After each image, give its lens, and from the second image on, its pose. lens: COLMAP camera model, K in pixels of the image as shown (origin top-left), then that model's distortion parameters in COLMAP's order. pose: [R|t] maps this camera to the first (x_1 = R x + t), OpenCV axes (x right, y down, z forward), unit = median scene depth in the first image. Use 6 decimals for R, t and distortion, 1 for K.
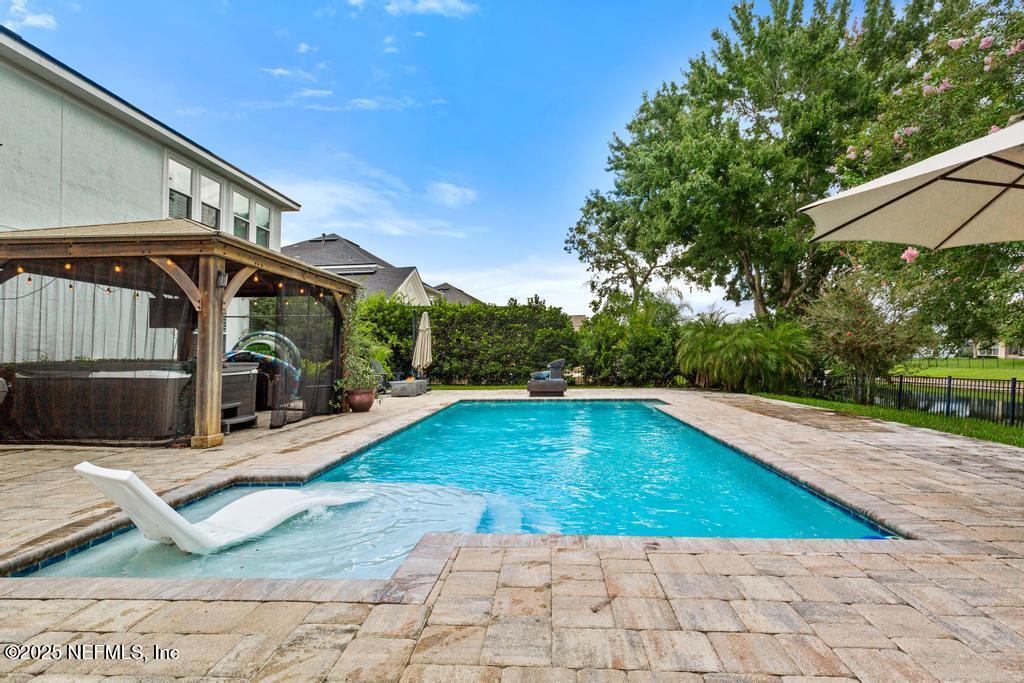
lens RADIAL K [[499.9, 0, 524.1], [0, 499.9, 346.3], [0, 0, 1]] dist [0.008205, 0.000249]
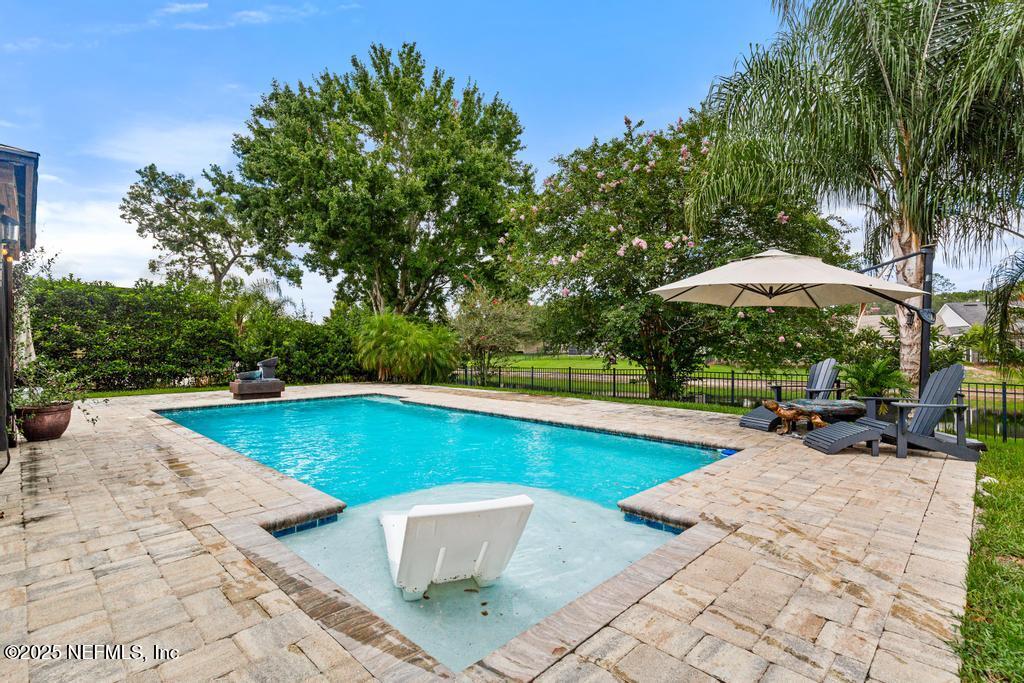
lens RADIAL K [[475.0, 0, 510.7], [0, 475.0, 332.9], [0, 0, 1]] dist [0.008513, -0.000330]
pose [[0.664440, 0.032939, 0.746615, -0.310325], [-0.021083, 0.999457, -0.025332, -0.006160], [-0.747044, 0.001090, 0.664774, 0.091874]]
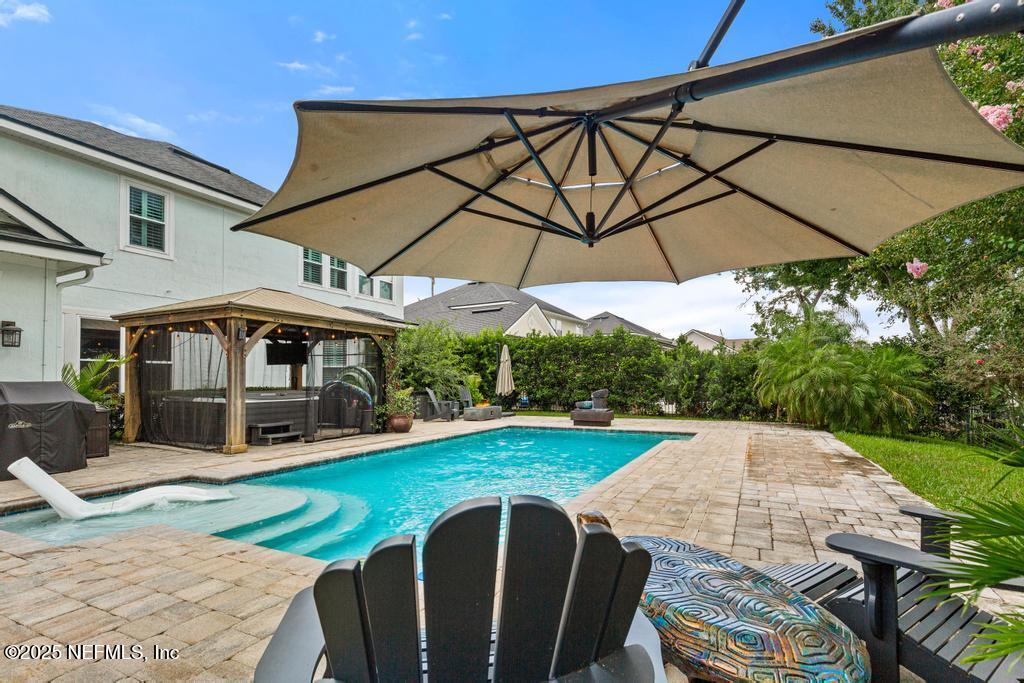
lens RADIAL K [[480.2, 0, 516.9], [0, 480.2, 353.7], [0, 0, 1]] dist [0.008449, -0.000196]
pose [[0.922395, -0.016564, -0.385893, 0.300601], [0.002646, 0.999328, -0.036569, -0.012716], [0.386239, 0.032710, 0.921818, 0.028165]]
